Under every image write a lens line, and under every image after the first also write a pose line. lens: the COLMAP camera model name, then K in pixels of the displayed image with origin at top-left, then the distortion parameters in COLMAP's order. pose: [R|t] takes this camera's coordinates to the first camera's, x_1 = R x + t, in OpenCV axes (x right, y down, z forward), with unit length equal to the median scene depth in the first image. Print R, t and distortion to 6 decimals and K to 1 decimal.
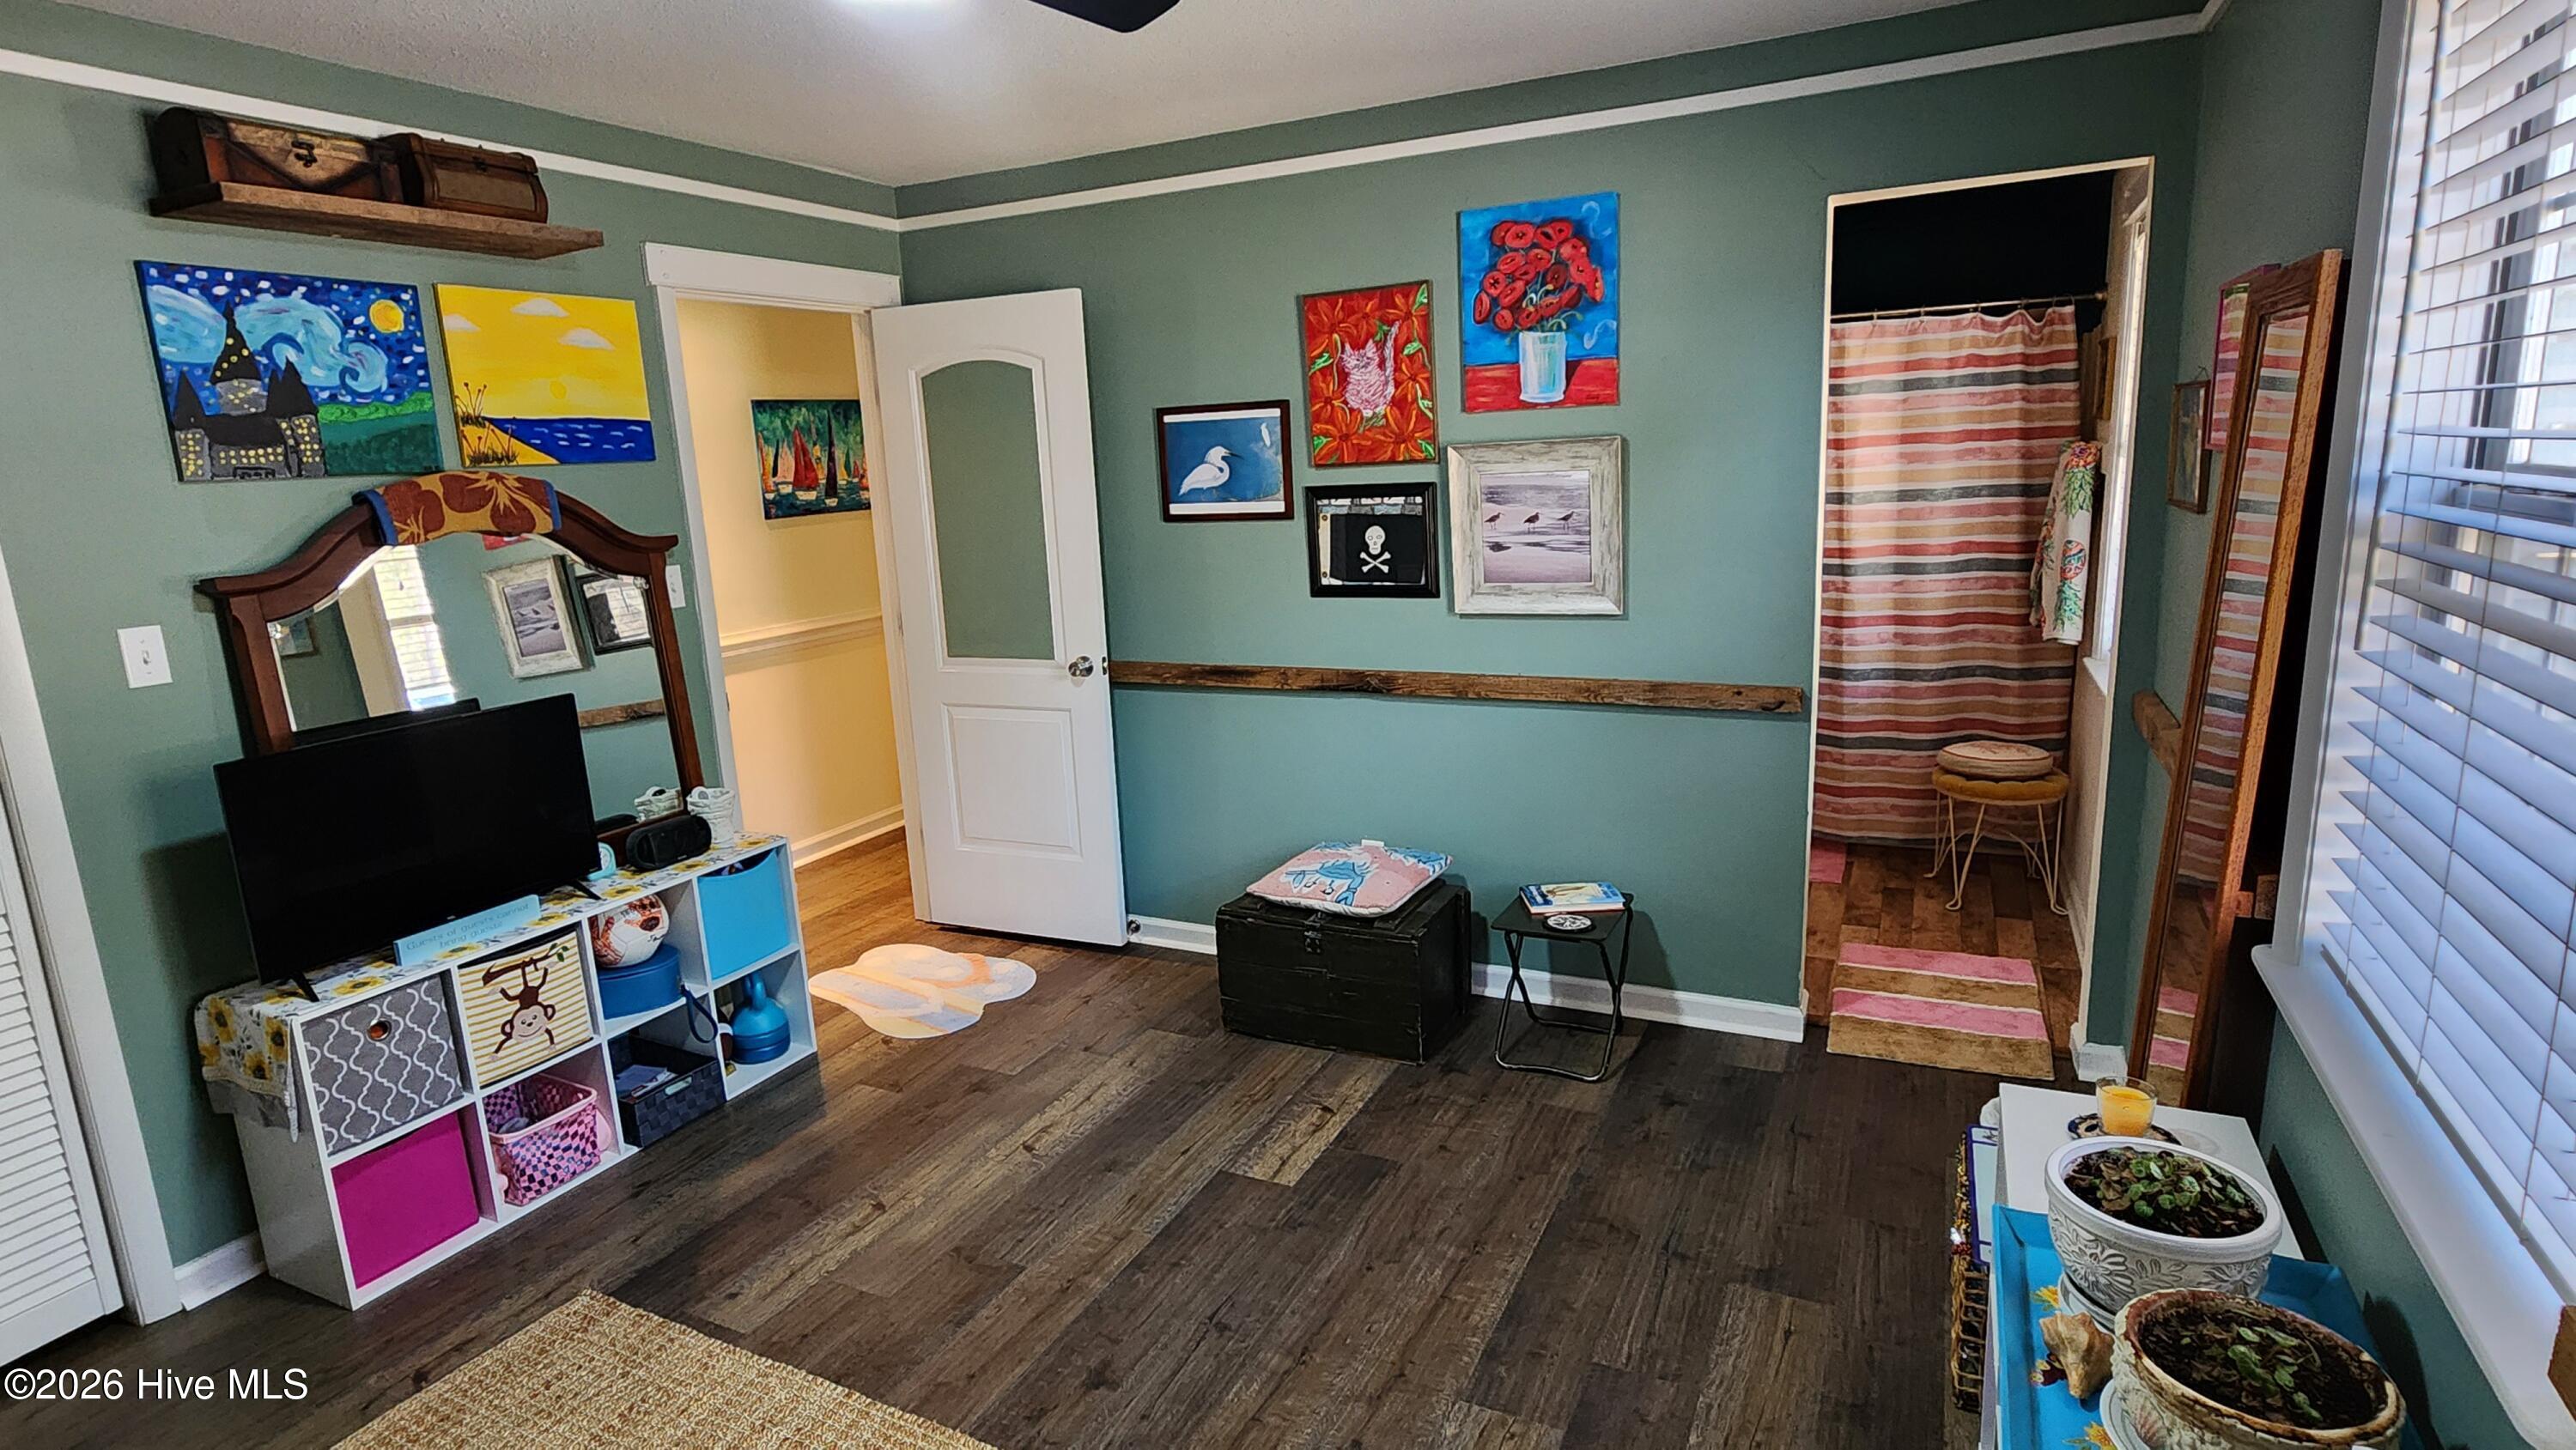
lens RADIAL K [[1313.6, 0, 1272.6], [0, 1313.6, 717.7], [0, 0, 1]] dist [-0.011272, 0.007584]
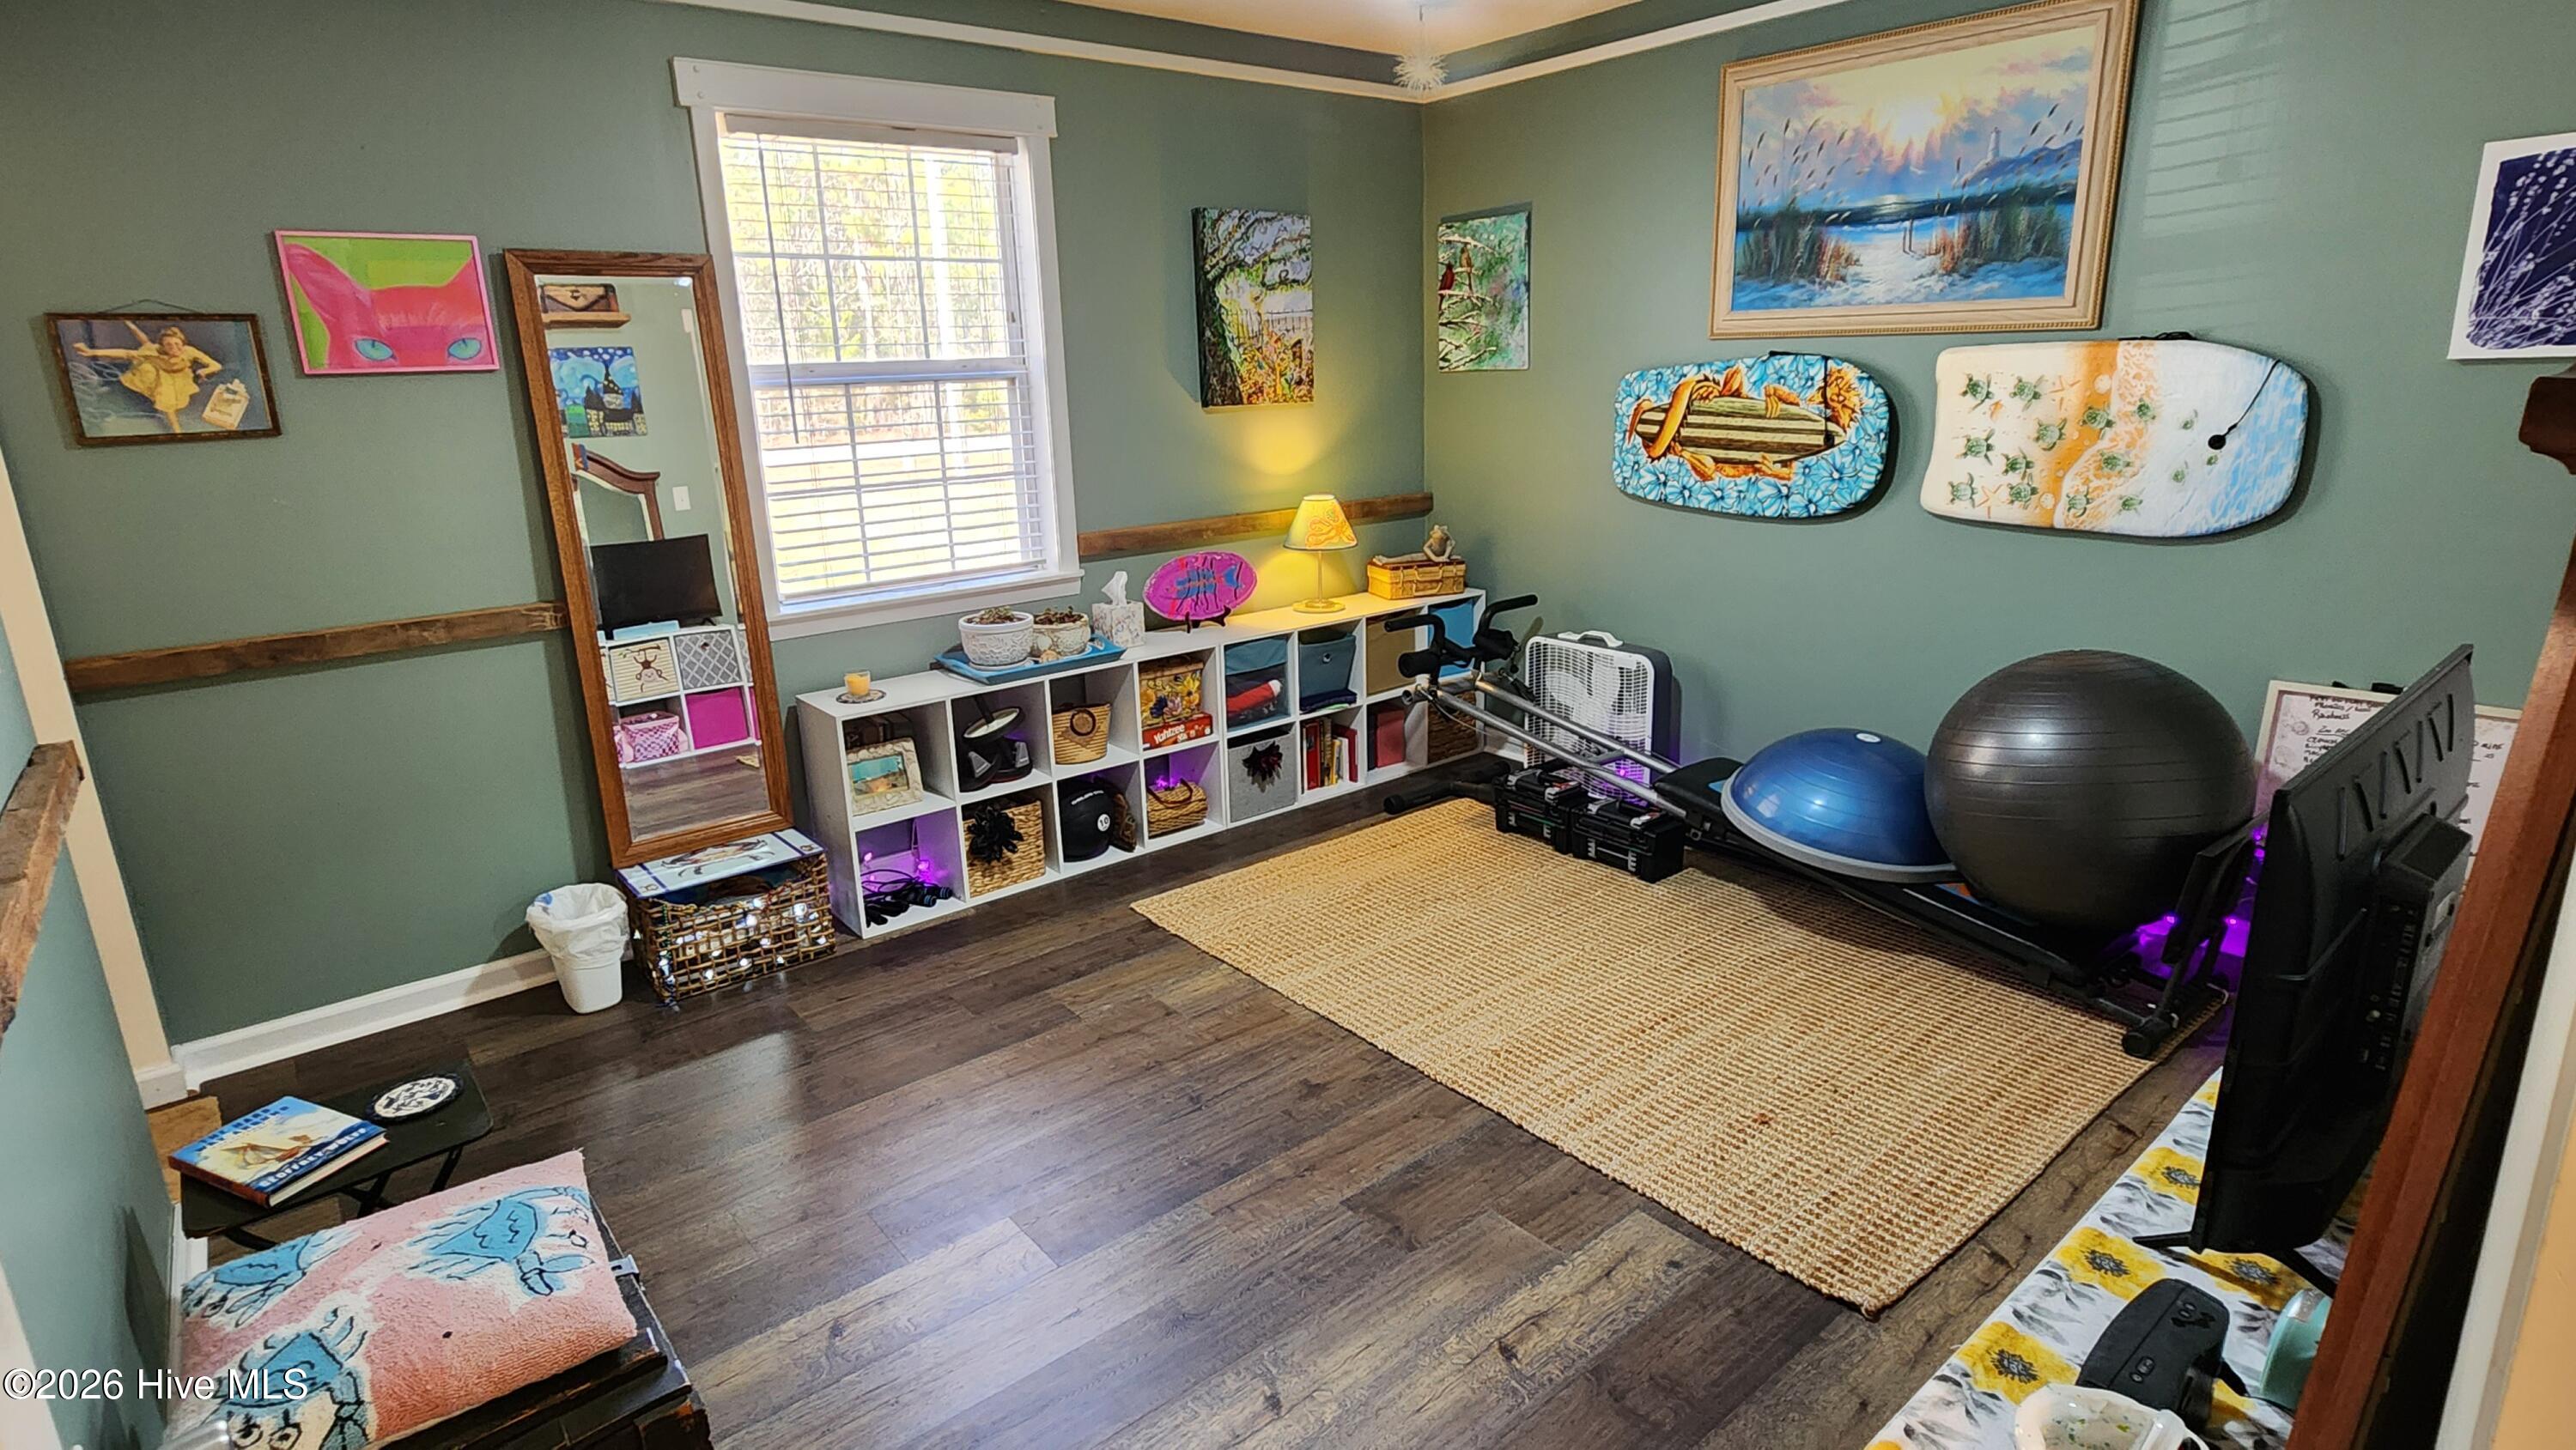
lens RADIAL K [[1313.6, 0, 1279.8], [0, 1313.6, 720.8], [0, 0, 1]] dist [-0.011272, 0.007584]
pose [[-0.910564, -0.033298, 0.412024, -0.402170], [0.156457, 0.894834, 0.418083, -0.202748], [-0.382614, 0.445155, -0.809595, 1.260138]]
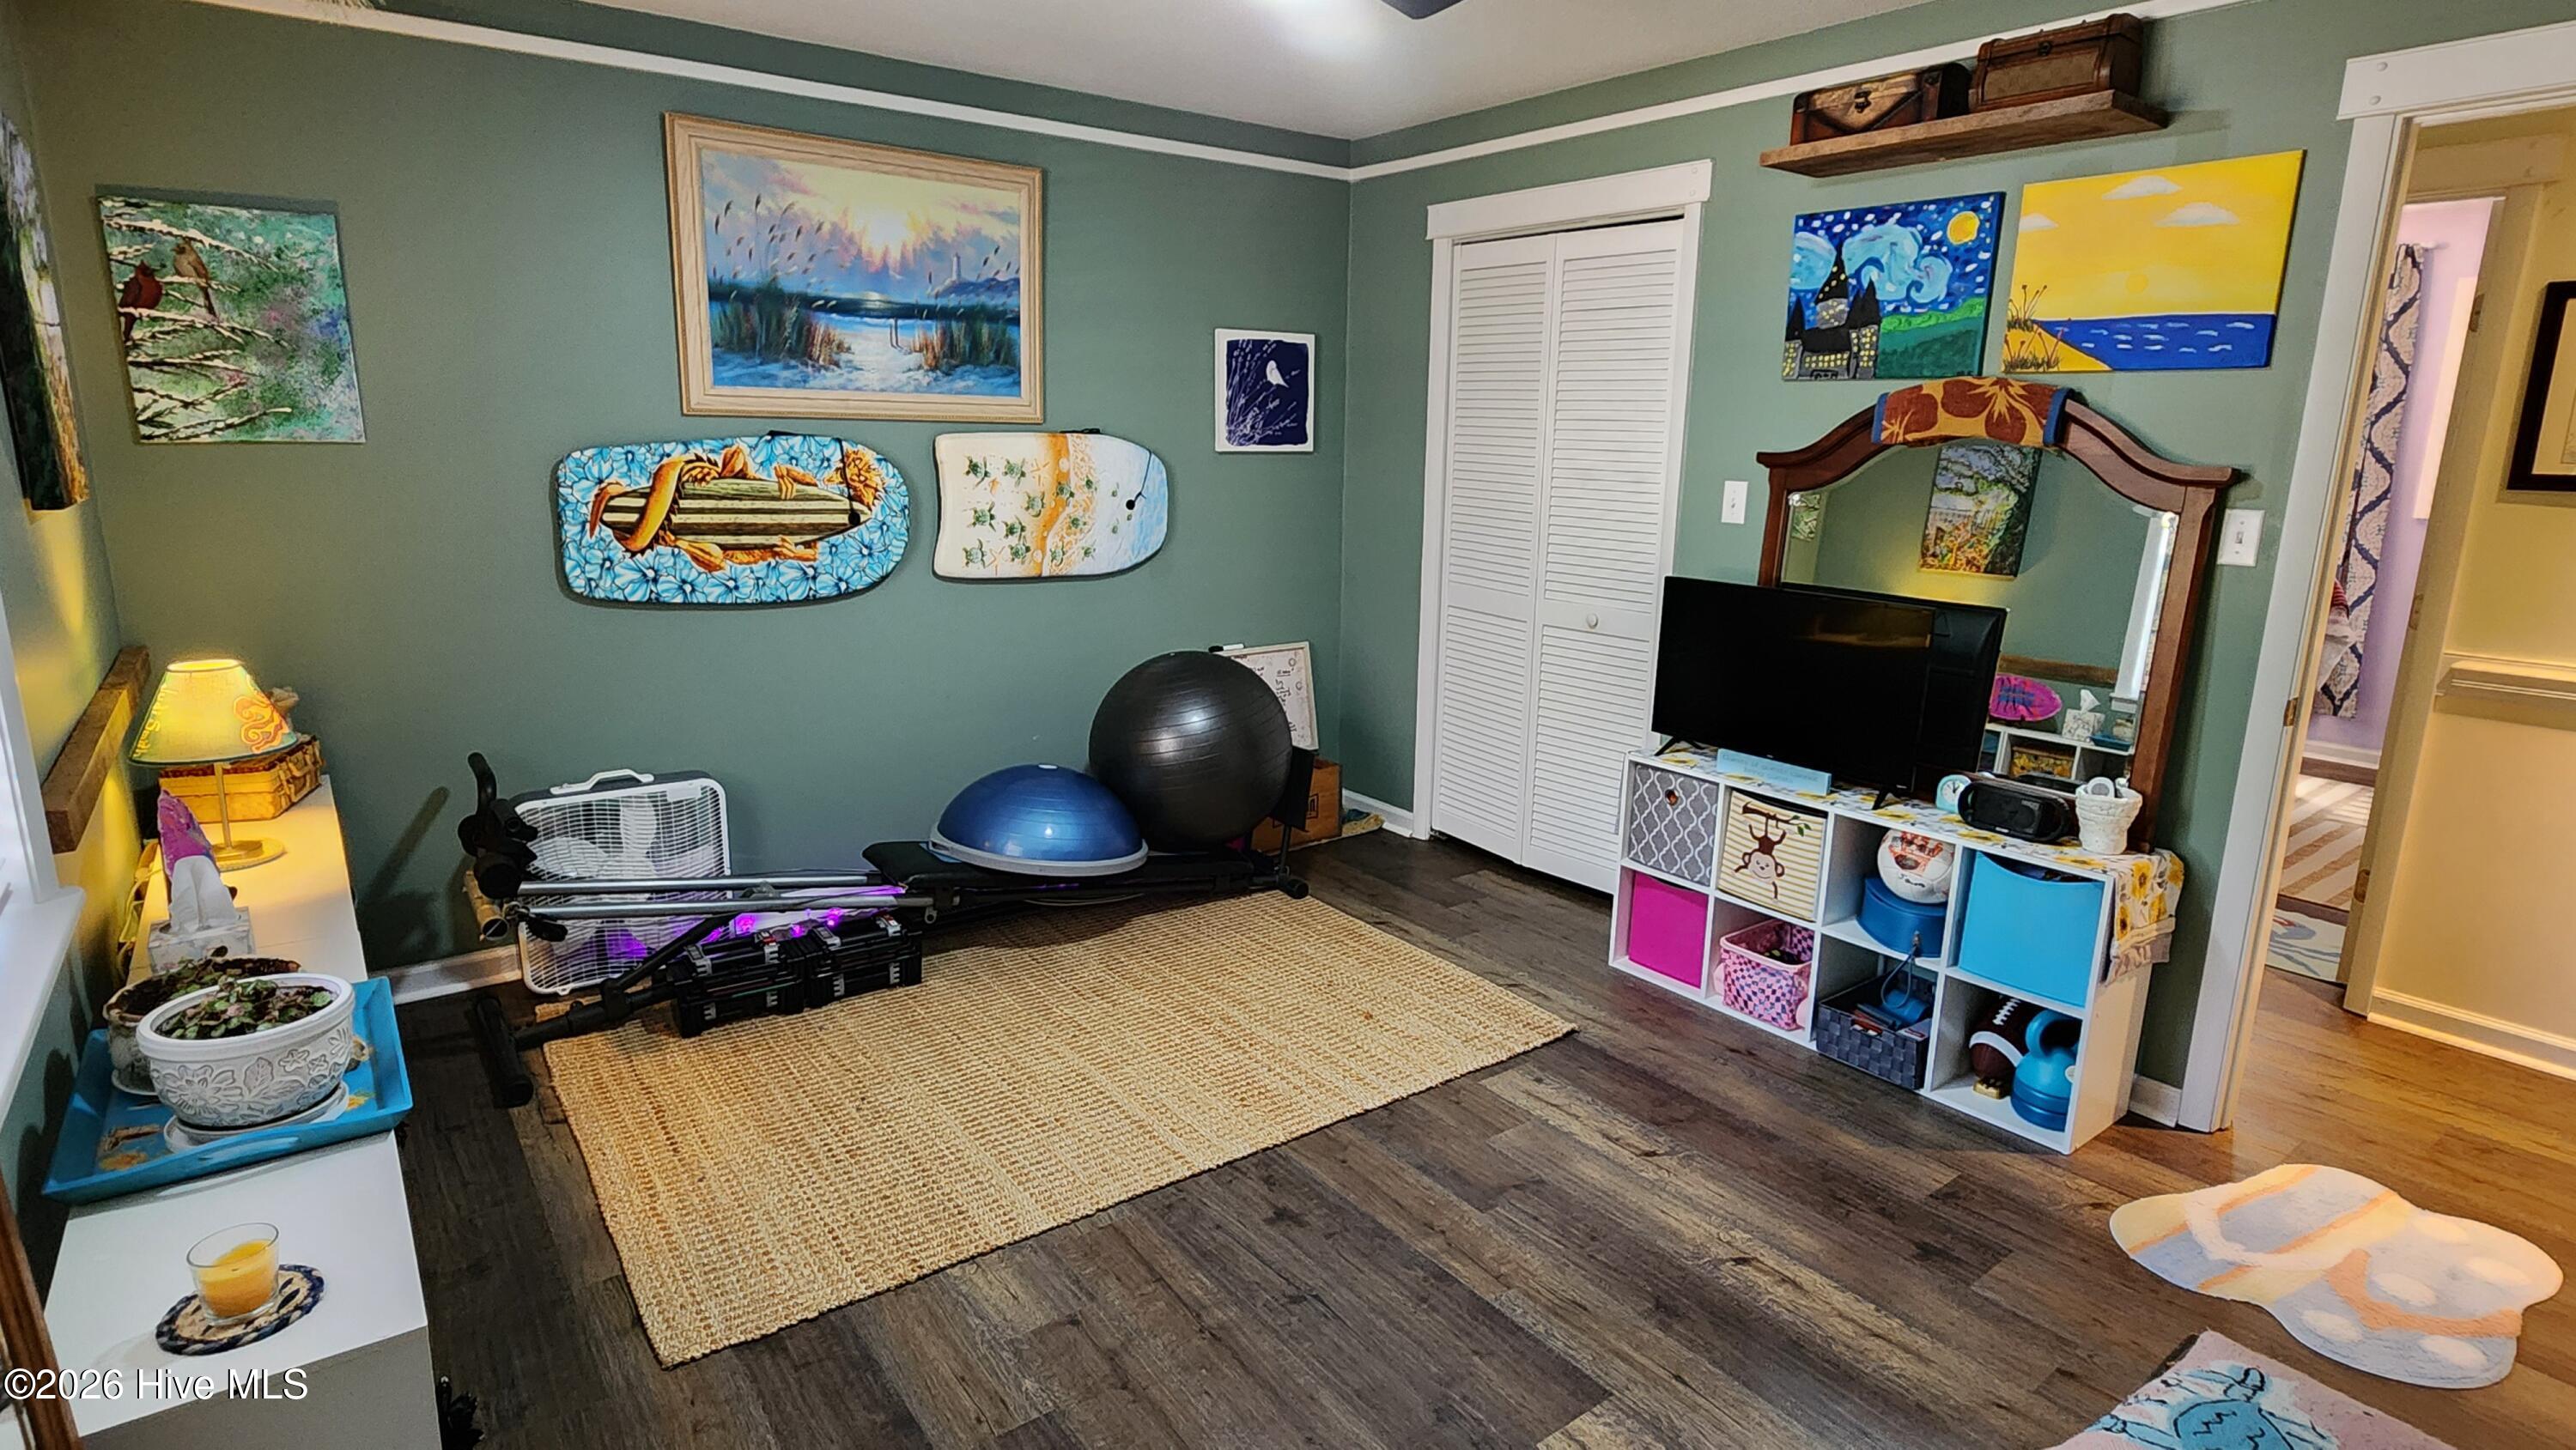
lens RADIAL K [[1313.6, 0, 1284.8], [0, 1313.6, 714.1], [0, 0, 1]] dist [-0.011272, 0.007584]
pose [[-0.441783, 0.231436, -0.866755, 0.496973], [-0.178207, 0.924258, 0.337622, -0.173813], [0.879244, 0.303618, -0.367078, 0.880683]]
